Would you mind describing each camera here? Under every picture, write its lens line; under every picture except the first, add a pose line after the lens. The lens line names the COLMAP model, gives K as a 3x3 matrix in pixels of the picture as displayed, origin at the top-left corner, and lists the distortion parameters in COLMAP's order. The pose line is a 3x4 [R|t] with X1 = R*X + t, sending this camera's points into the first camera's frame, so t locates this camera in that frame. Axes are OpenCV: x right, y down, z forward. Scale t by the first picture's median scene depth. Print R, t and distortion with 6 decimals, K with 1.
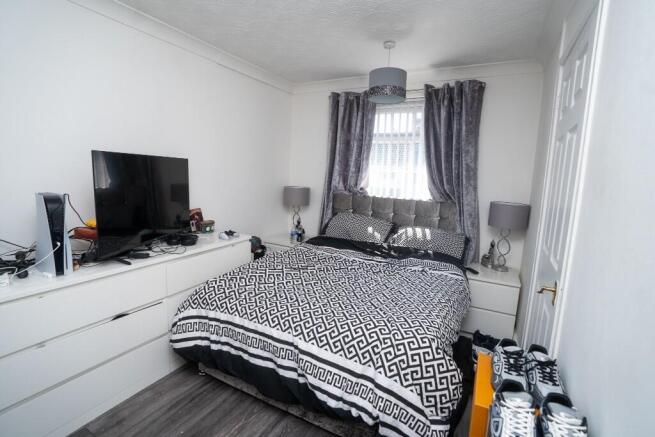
lens RADIAL K [[319.7, 0, 324.8], [0, 319.7, 217.5], [0, 0, 1]] dist [-0.042942, 0.008779]
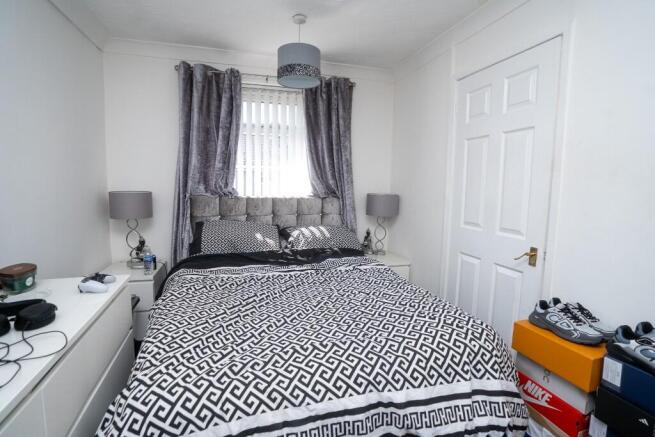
lens RADIAL K [[319.7, 0, 327.4], [0, 319.7, 215.6], [0, 0, 1]] dist [-0.042942, 0.008779]
pose [[0.701467, -0.105724, 0.704816, -0.330294], [0.113332, 0.992900, 0.036145, -0.027397], [-0.703633, 0.054524, 0.708468, 0.296771]]
